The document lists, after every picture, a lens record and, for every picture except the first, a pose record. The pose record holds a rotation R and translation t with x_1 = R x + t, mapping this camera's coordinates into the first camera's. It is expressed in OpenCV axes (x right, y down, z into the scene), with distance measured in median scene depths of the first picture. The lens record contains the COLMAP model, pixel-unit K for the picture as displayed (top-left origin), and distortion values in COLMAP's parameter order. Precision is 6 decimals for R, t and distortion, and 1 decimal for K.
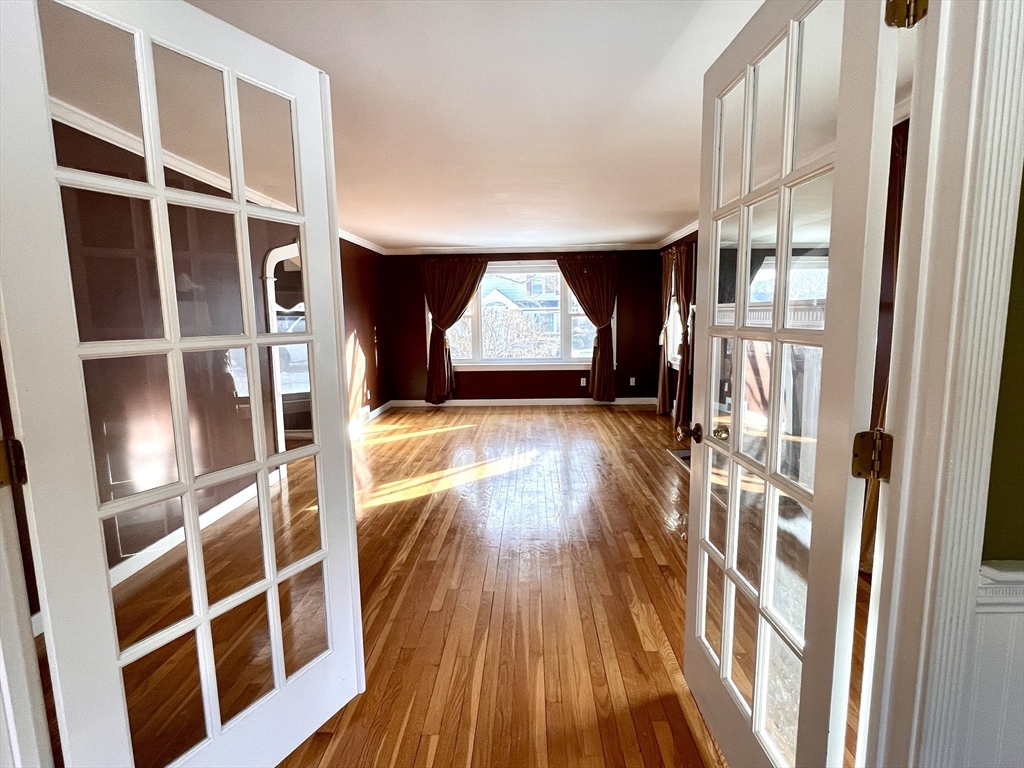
lens RADIAL K [[519.3, 0, 514.1], [0, 519.3, 385.0], [0, 0, 1]] dist [-0.001777, -0.000785]
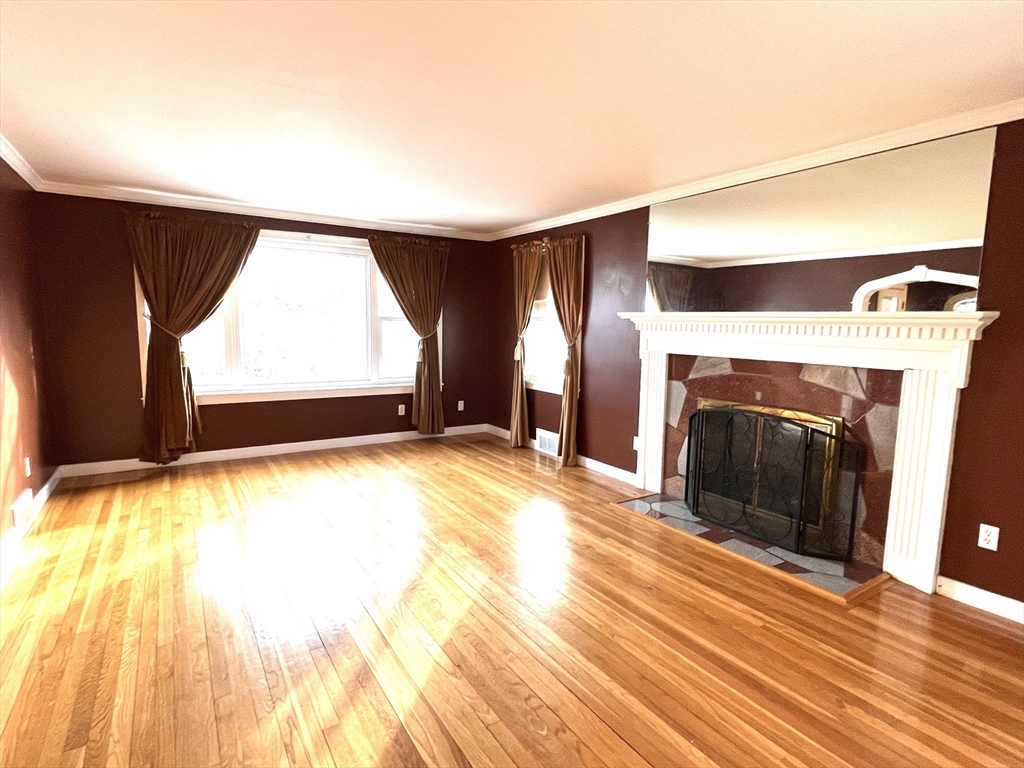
lens RADIAL K [[519.3, 0, 509.8], [0, 519.3, 385.1], [0, 0, 1]] dist [-0.001777, -0.000785]
pose [[0.822849, -0.033998, 0.567242, -0.161724], [0.045826, 0.998928, -0.006605, -0.029722], [-0.566409, 0.031430, 0.823525, 0.308148]]
